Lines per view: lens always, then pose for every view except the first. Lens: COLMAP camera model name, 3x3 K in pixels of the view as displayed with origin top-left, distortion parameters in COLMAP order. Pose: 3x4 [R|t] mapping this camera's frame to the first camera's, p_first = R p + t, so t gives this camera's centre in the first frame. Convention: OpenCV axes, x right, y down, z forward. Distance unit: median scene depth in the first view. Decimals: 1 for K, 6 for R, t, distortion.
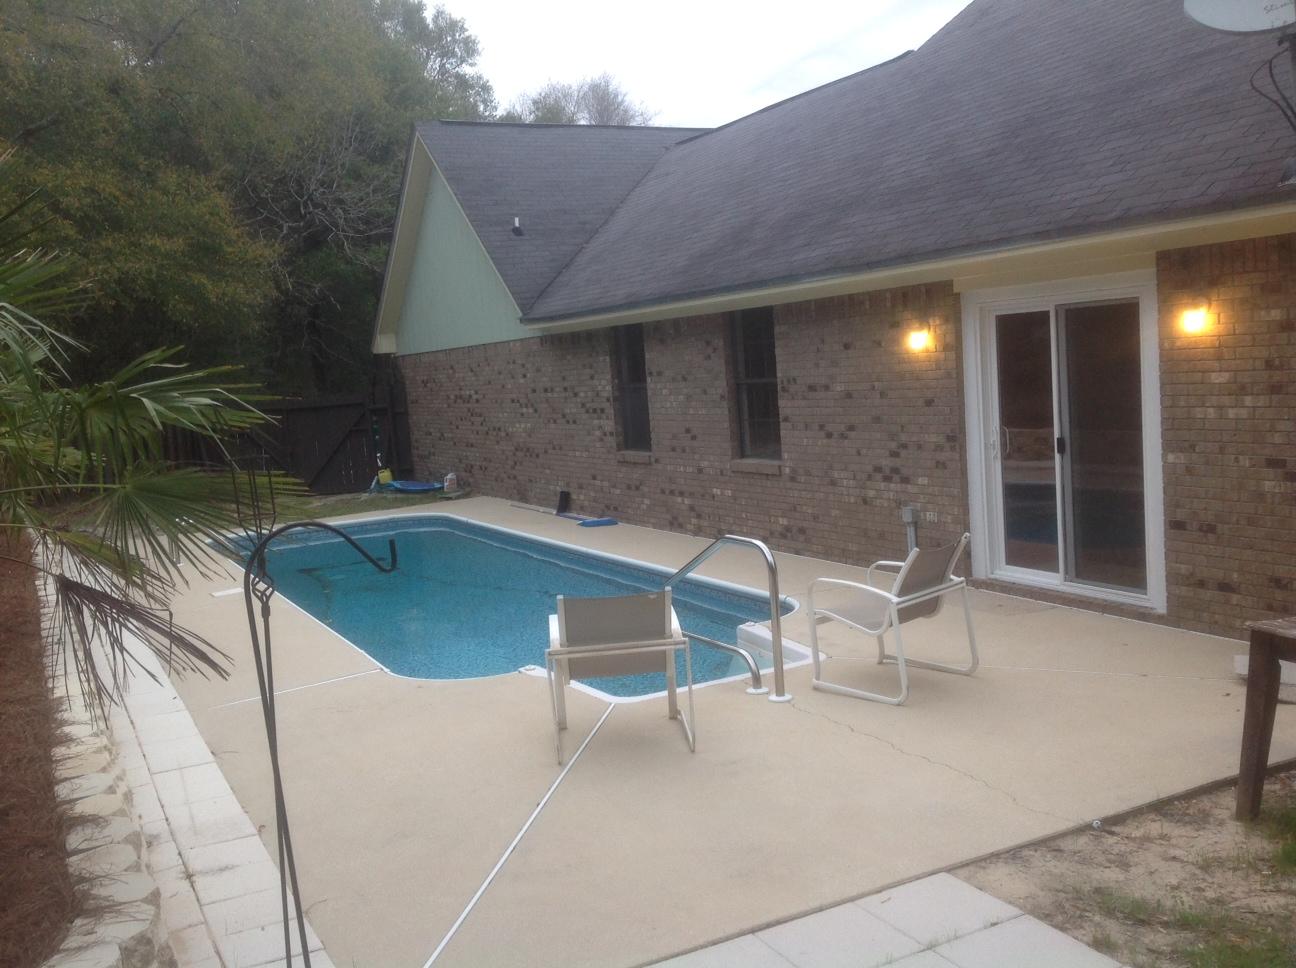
lens RADIAL K [[1222.3, 0, 654.9], [0, 1222.3, 492.8], [0, 0, 1]] dist [0.039649, 0.000000]
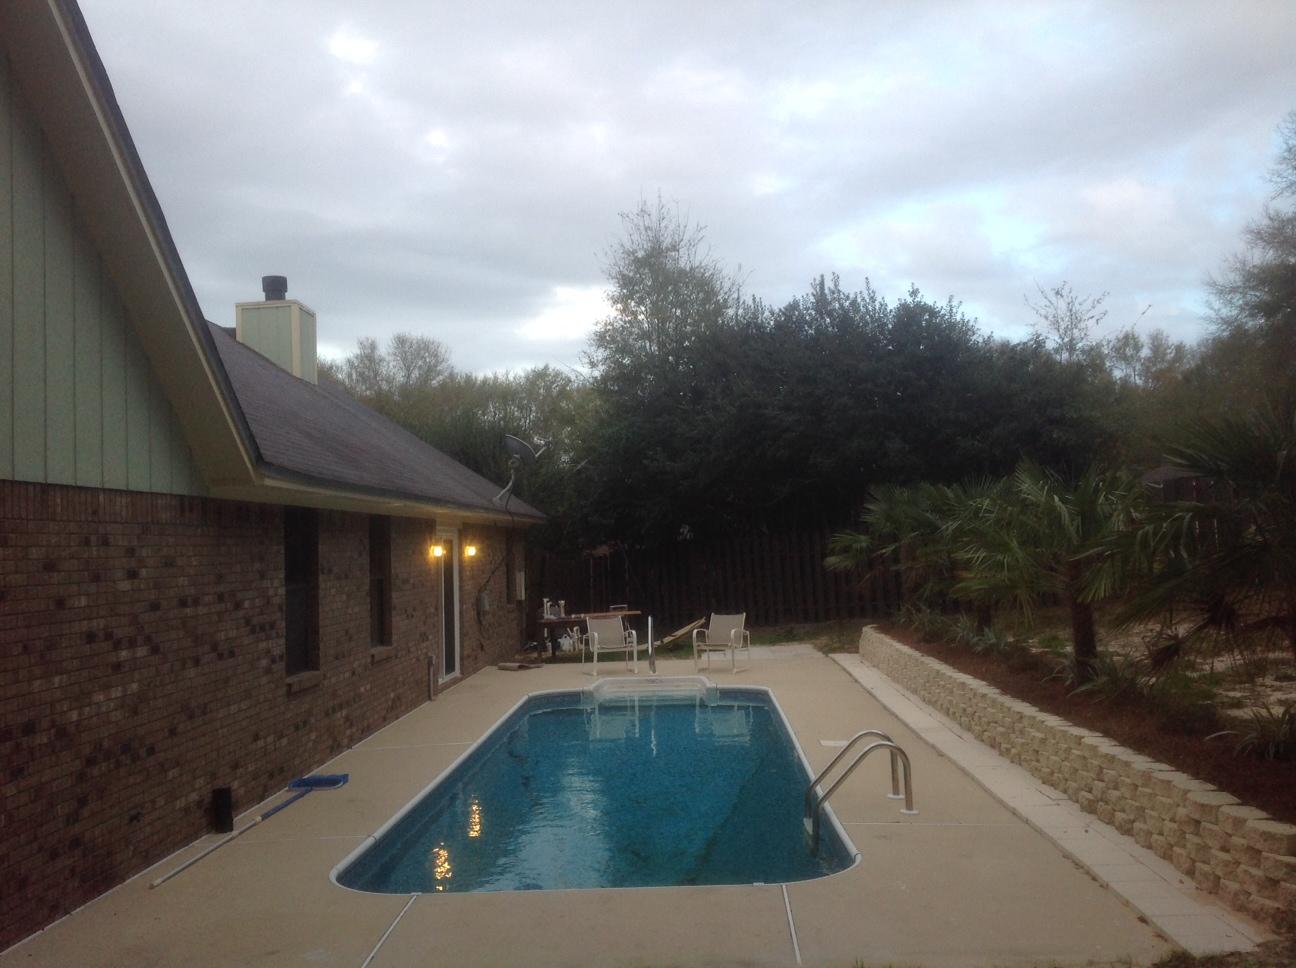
lens RADIAL K [[1222.3, 0, 651.4], [0, 1222.3, 478.0], [0, 0, 1]] dist [0.039649, 0.000000]
pose [[-0.865112, 0.117741, 0.487563, -0.528385], [0.136886, 0.990580, 0.003670, -0.114457], [-0.482538, 0.069915, -0.873080, 1.397625]]
